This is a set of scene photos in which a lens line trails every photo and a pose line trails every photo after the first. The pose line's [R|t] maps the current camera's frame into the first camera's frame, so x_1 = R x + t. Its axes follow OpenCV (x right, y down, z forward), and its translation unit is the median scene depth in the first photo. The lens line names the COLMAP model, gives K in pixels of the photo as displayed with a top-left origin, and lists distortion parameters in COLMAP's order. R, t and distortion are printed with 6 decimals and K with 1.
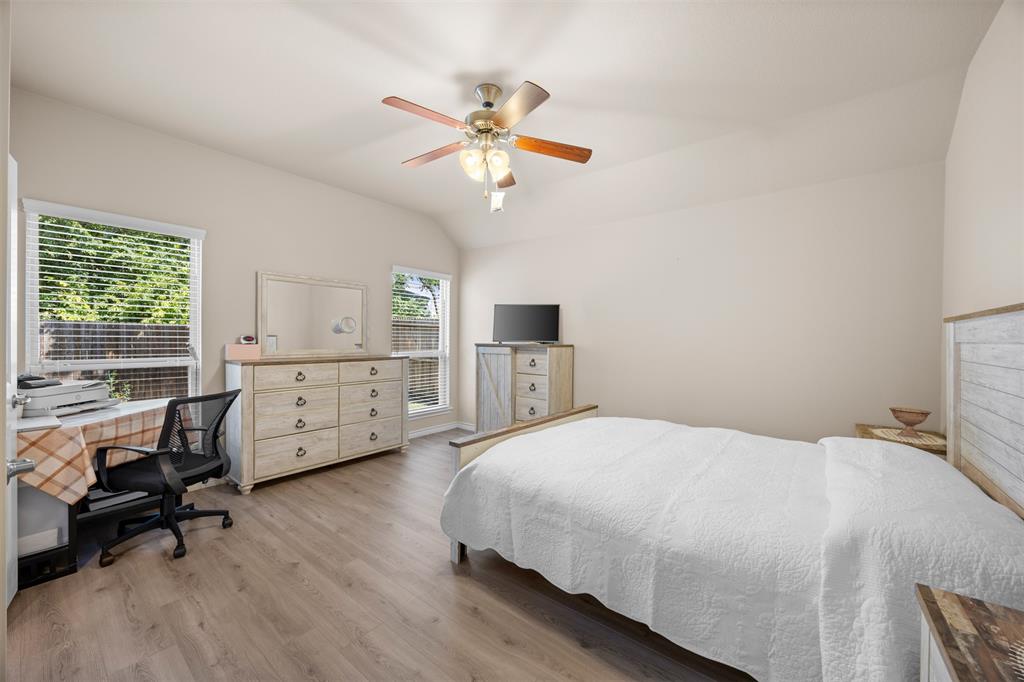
lens RADIAL K [[391.3, 0, 506.5], [0, 391.3, 338.0], [0, 0, 1]] dist [0.002836, -0.000196]
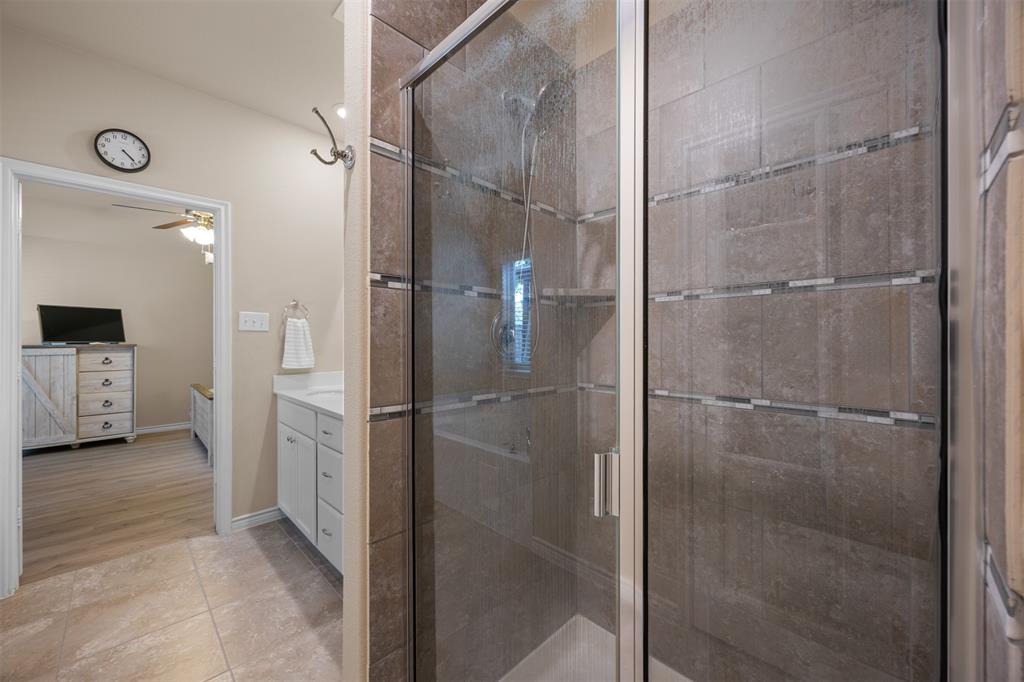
lens RADIAL K [[391.3, 0, 514.2], [0, 391.3, 340.4], [0, 0, 1]] dist [0.002836, -0.000196]
pose [[0.112392, -0.015349, 0.993545, -0.849557], [0.003380, 0.999881, 0.015064, -0.007412], [-0.993658, 0.001665, 0.112430, -0.269815]]
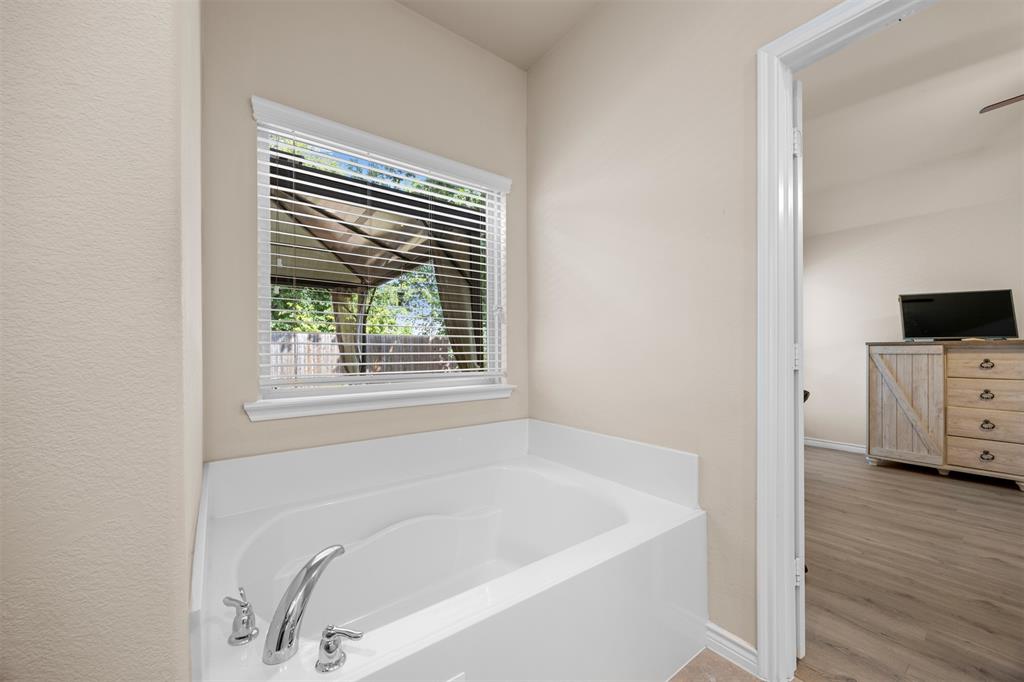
lens RADIAL K [[391.3, 0, 514.9], [0, 391.3, 350.6], [0, 0, 1]] dist [0.002836, -0.000196]
pose [[0.967768, -0.015214, -0.251384, -0.603117], [0.013467, 0.999872, -0.008667, 0.028320], [0.251484, 0.005002, 0.967849, -0.006988]]
